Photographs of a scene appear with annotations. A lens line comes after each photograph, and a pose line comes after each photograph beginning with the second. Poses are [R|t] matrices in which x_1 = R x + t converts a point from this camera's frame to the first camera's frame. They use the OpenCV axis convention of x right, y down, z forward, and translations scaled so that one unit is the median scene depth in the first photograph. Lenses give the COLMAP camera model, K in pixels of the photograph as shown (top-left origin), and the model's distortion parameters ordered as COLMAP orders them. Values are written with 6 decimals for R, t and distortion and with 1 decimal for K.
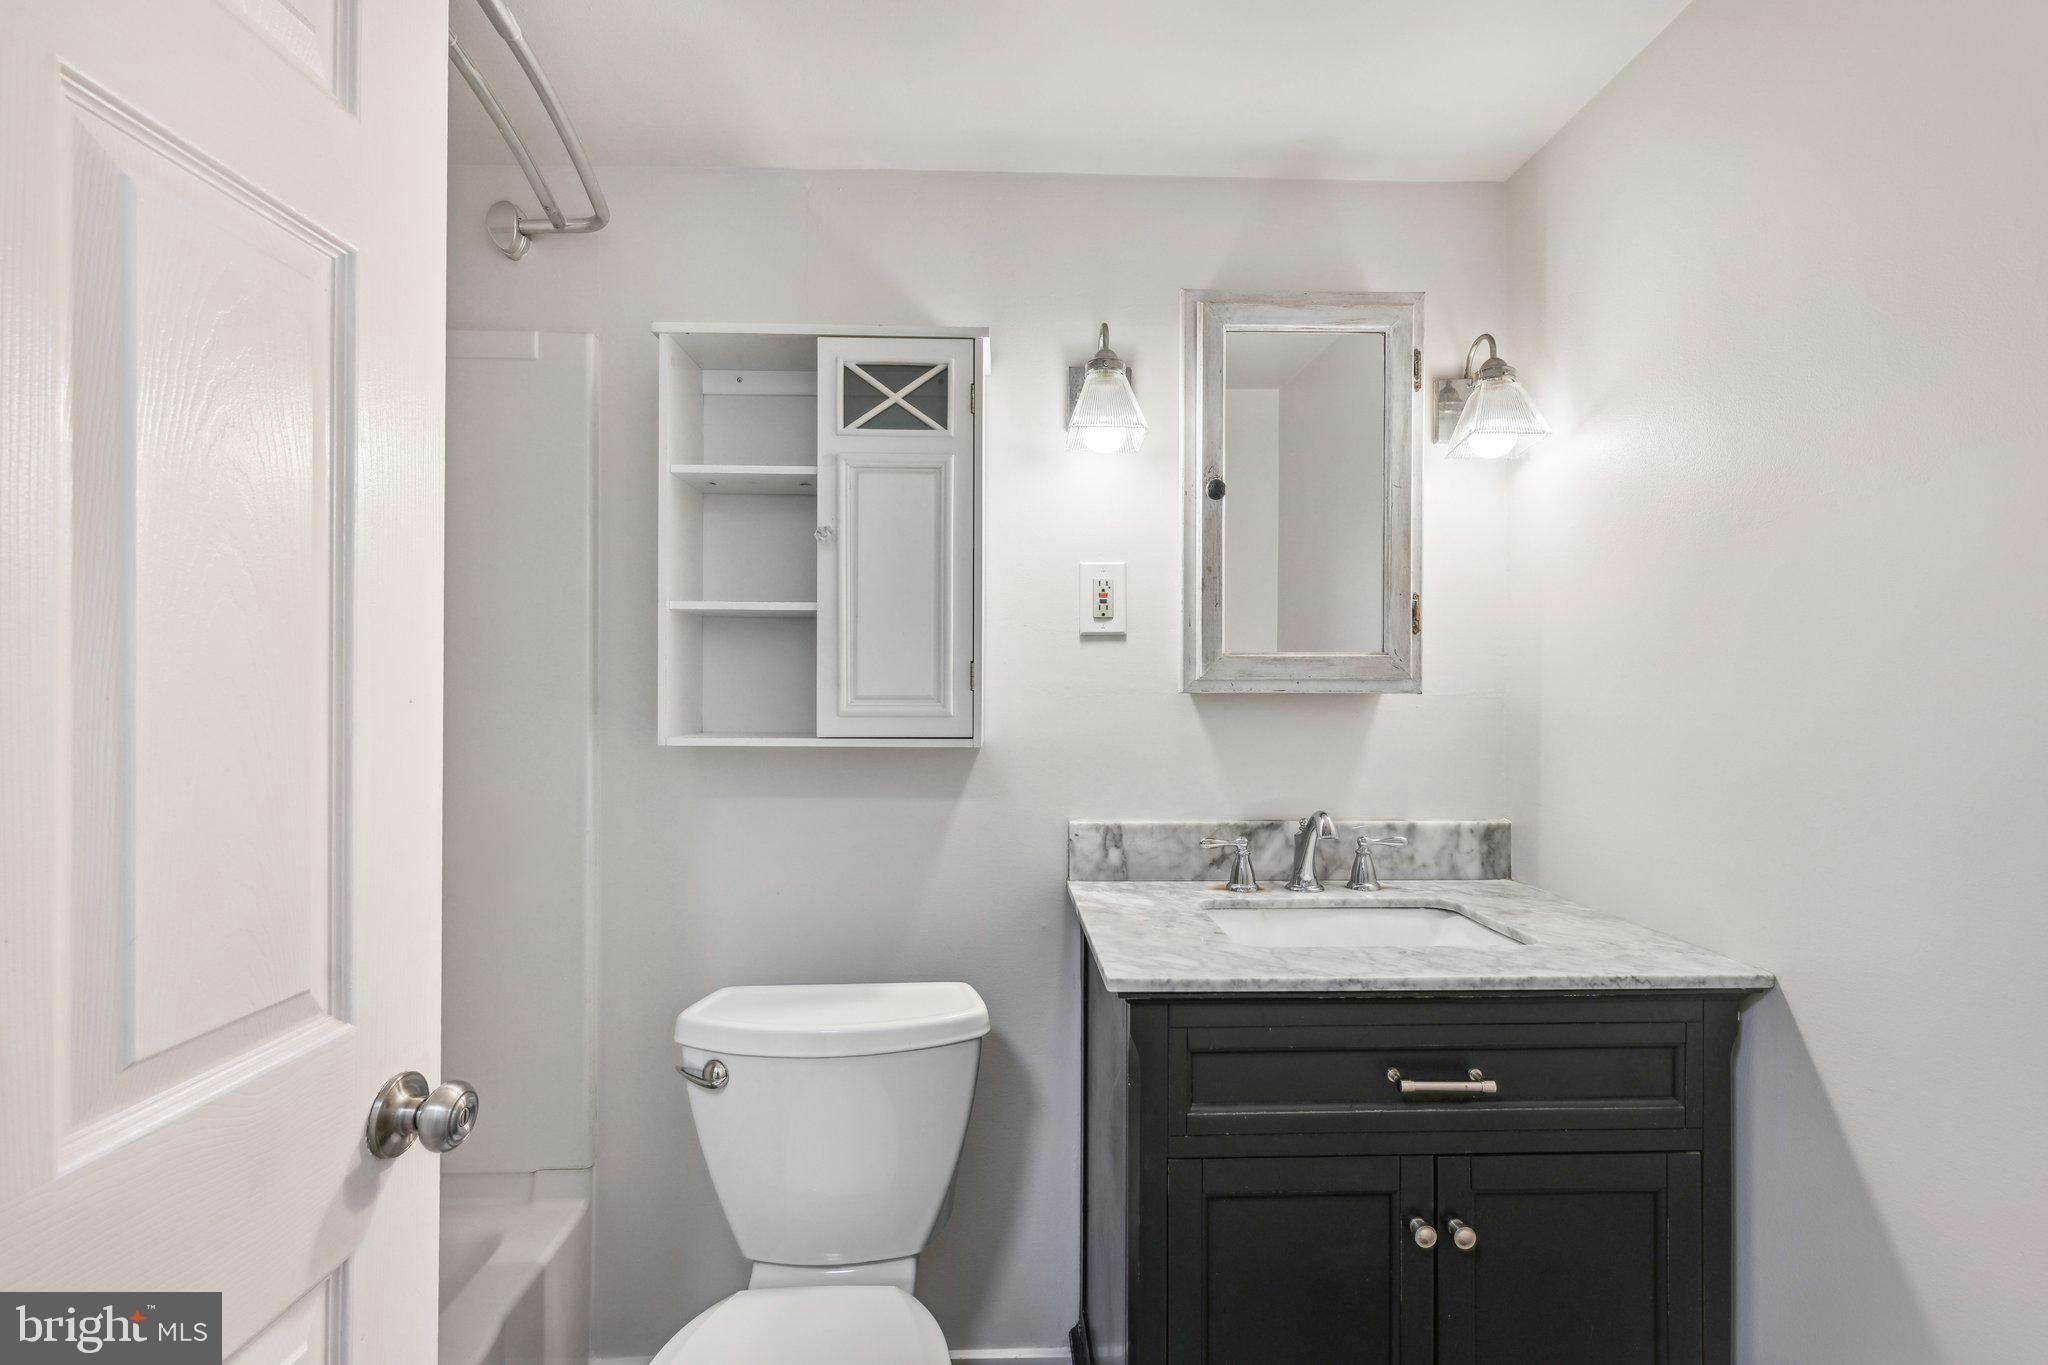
lens RADIAL K [[929.3, 0, 1023.6], [0, 929.3, 684.4], [0, 0, 1]] dist [0.001661, -0.000332]
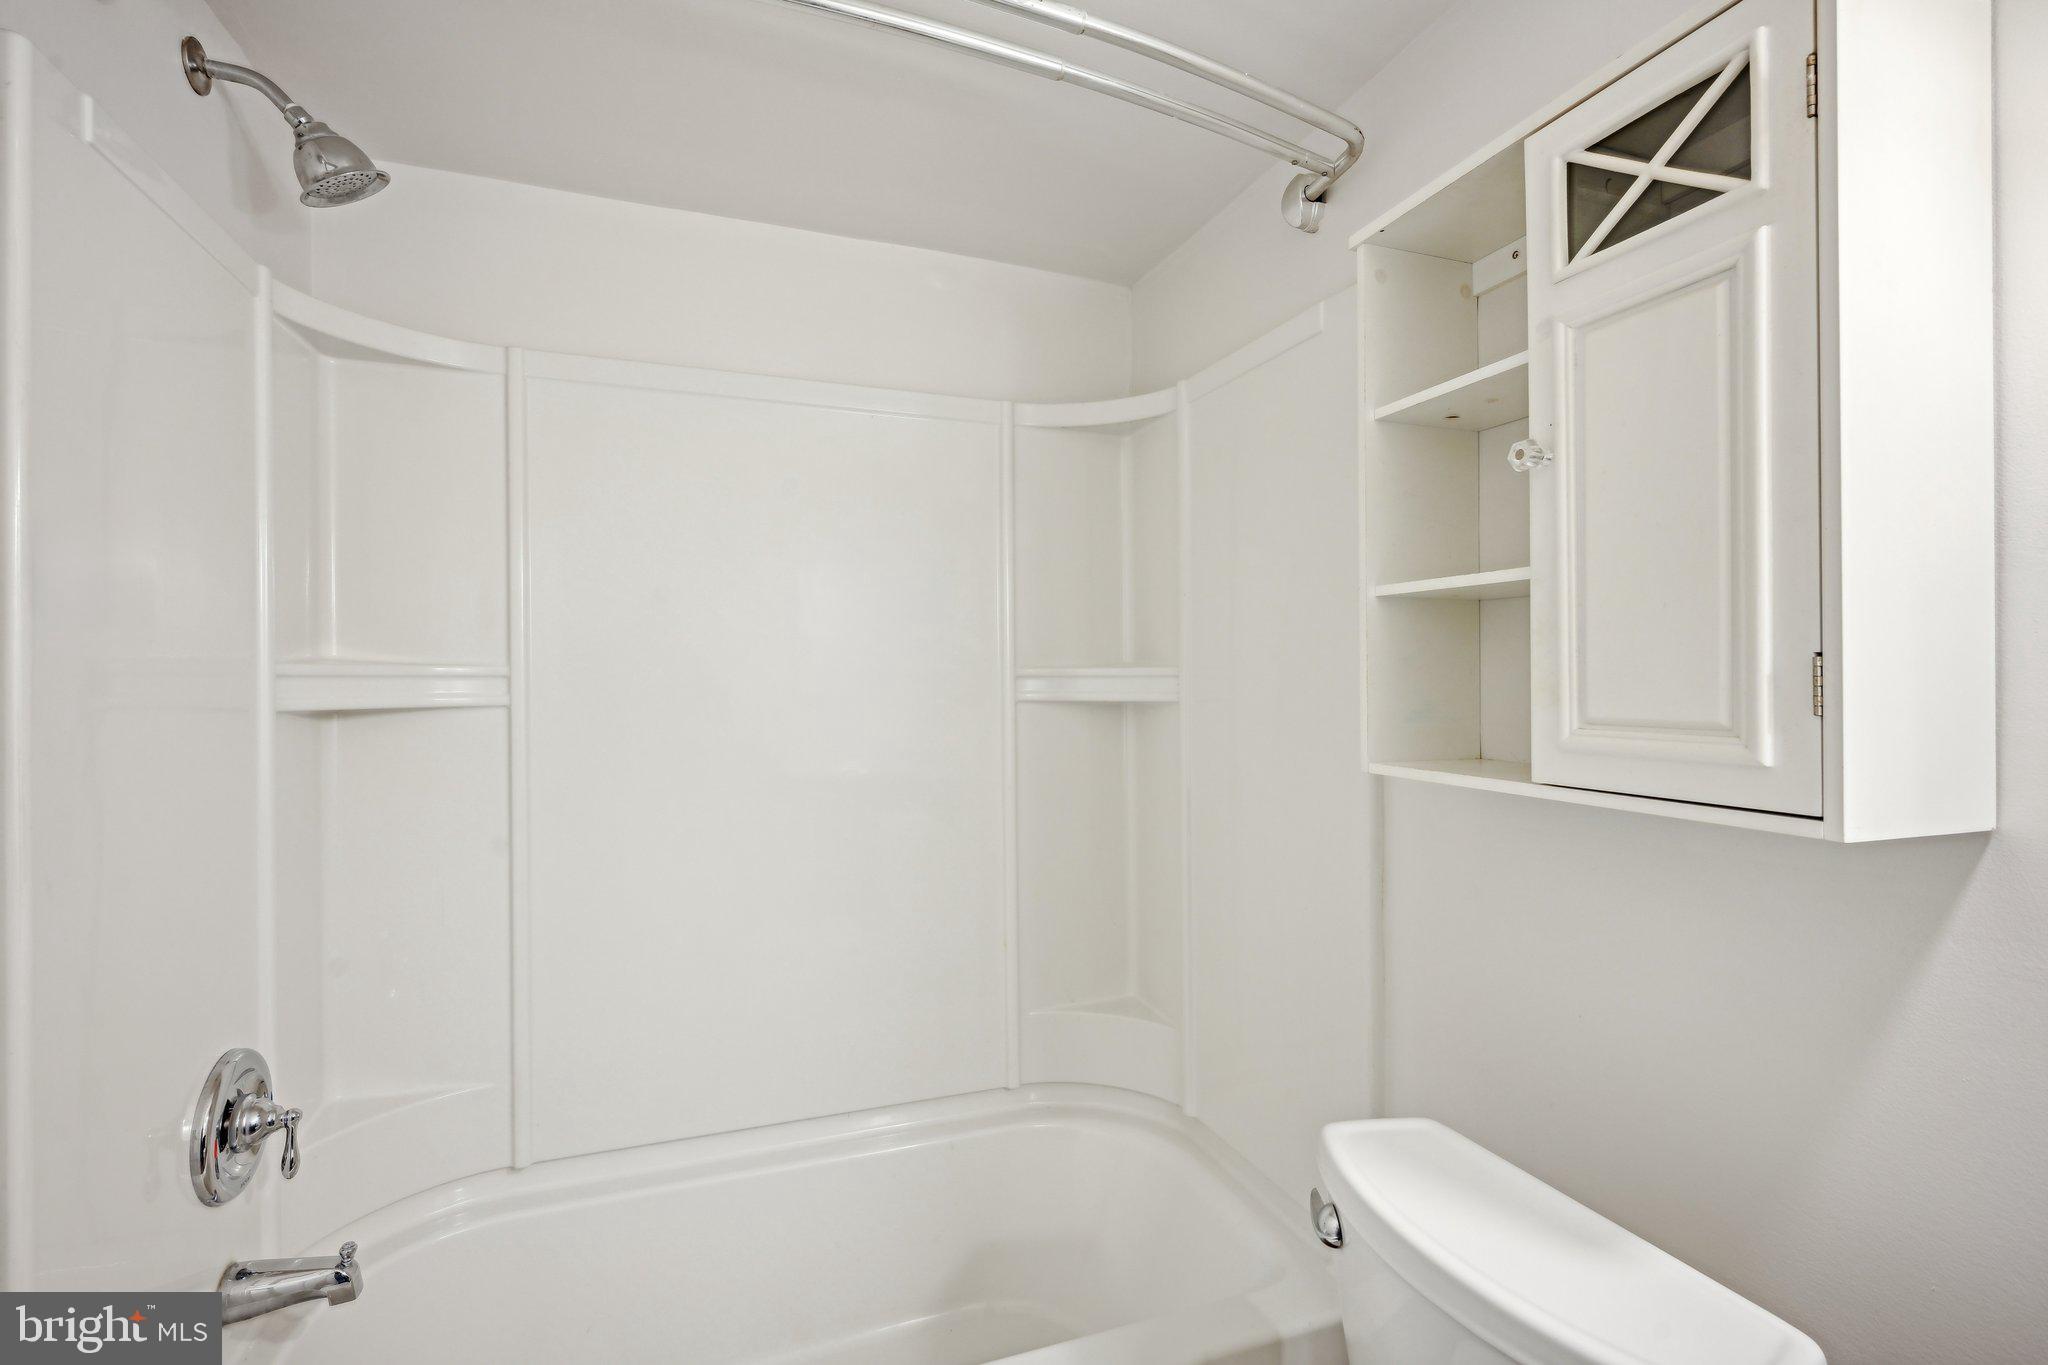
lens RADIAL K [[929.3, 0, 1015.5], [0, 929.3, 674.3], [0, 0, 1]] dist [0.001661, -0.000332]
pose [[0.317331, -0.008013, -0.948281, 0.255989], [0.000283, 0.999965, -0.008355, -0.010457], [0.948315, 0.002383, 0.317322, 0.474914]]
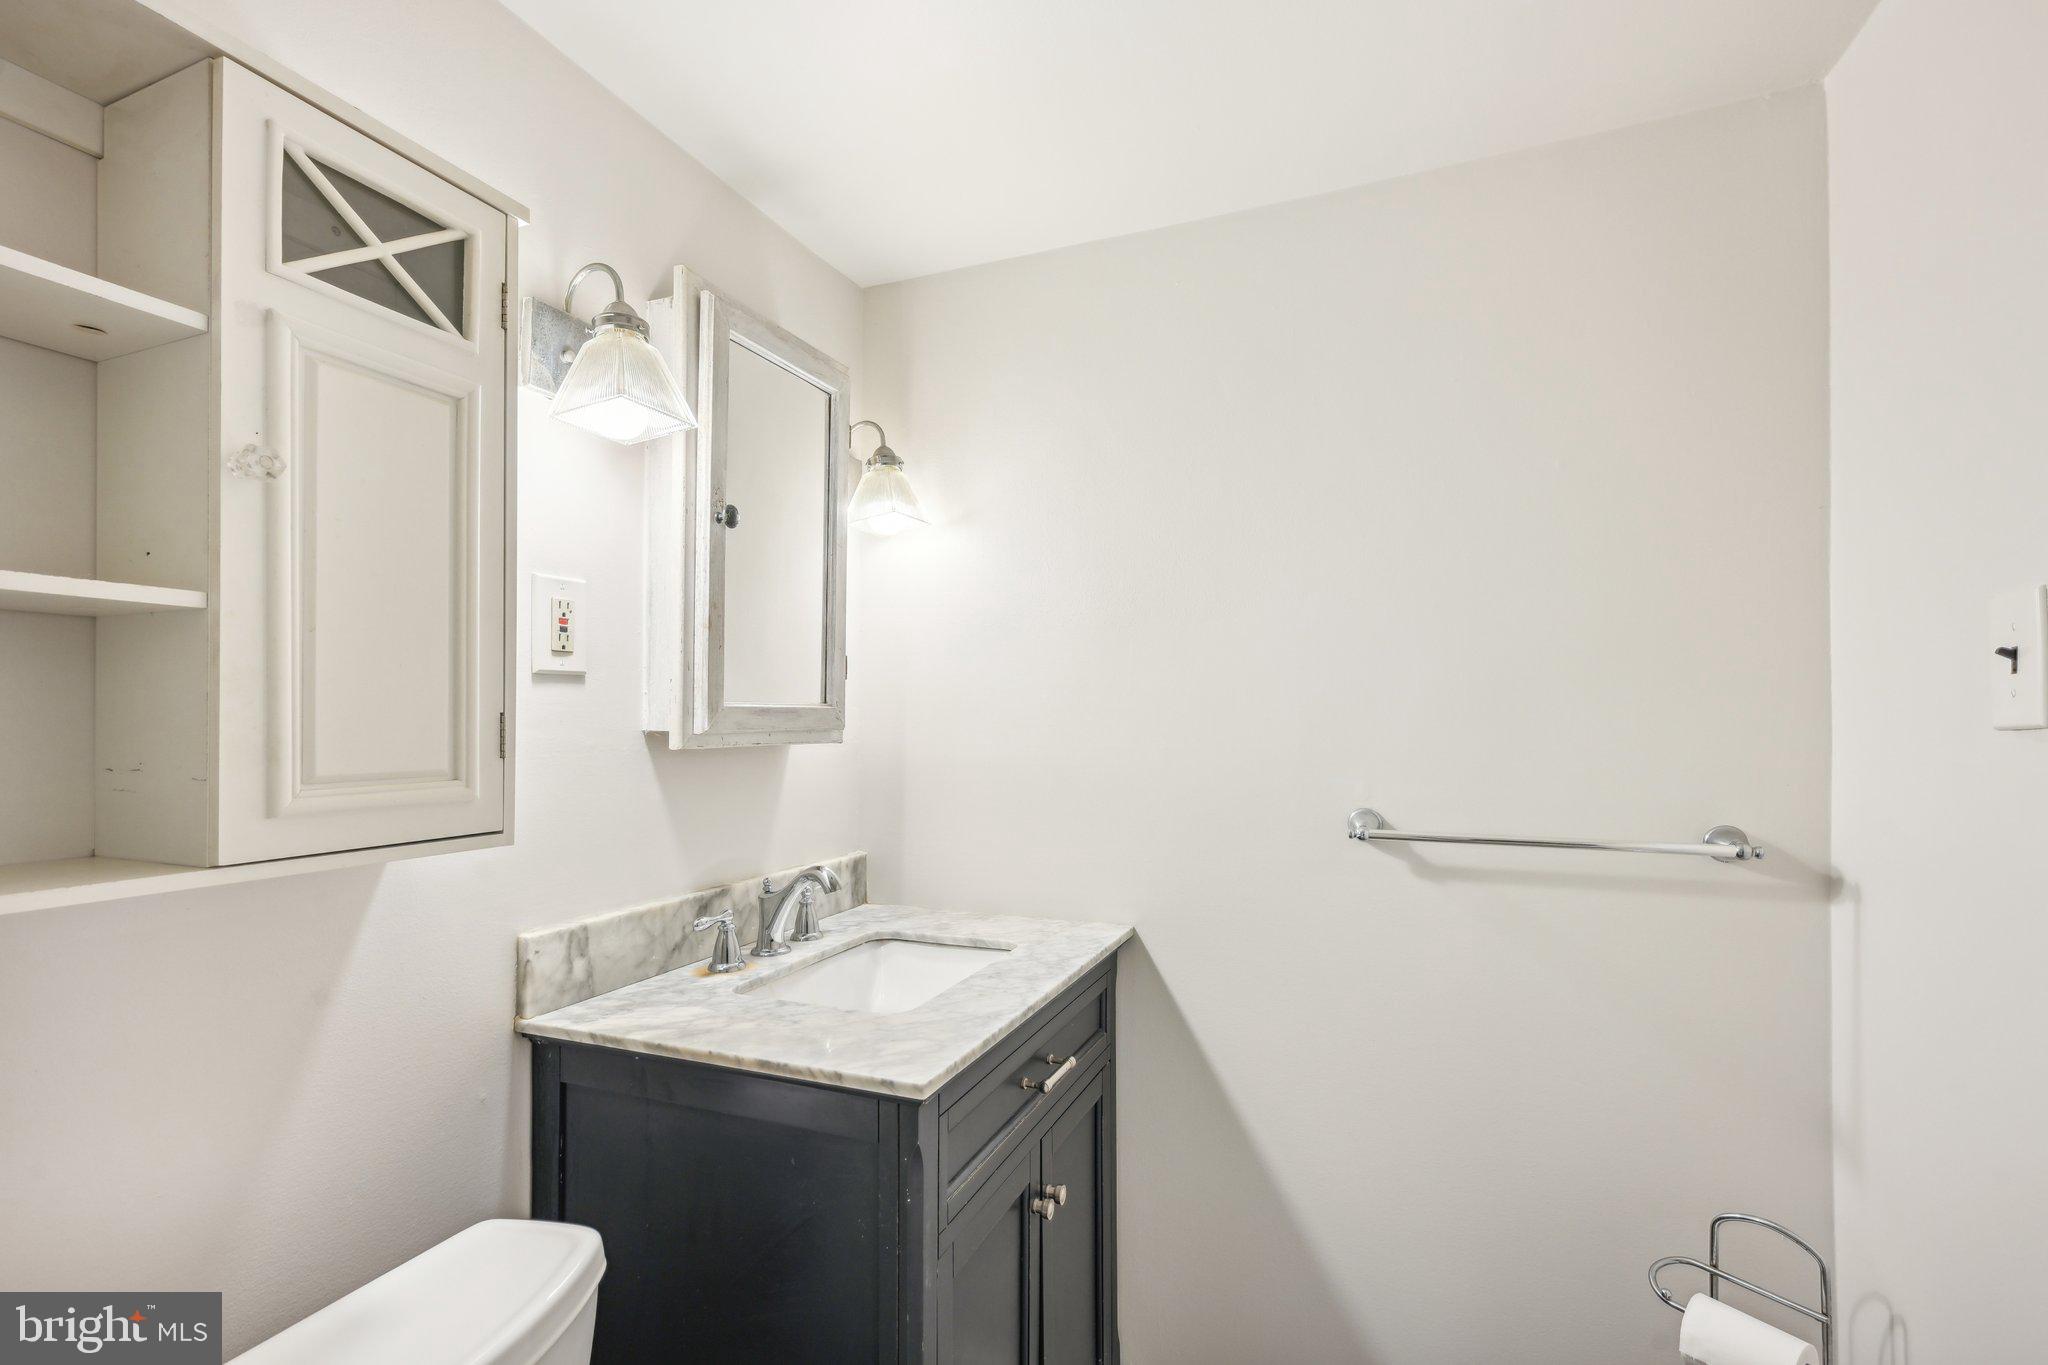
lens RADIAL K [[929.3, 0, 1005.9], [0, 929.3, 716.3], [0, 0, 1]] dist [0.001661, -0.000332]
pose [[0.425360, -0.000983, 0.905024, -0.489858], [-0.000242, 0.999999, 0.001200, -0.023508], [-0.905024, -0.000729, 0.425360, 0.408814]]
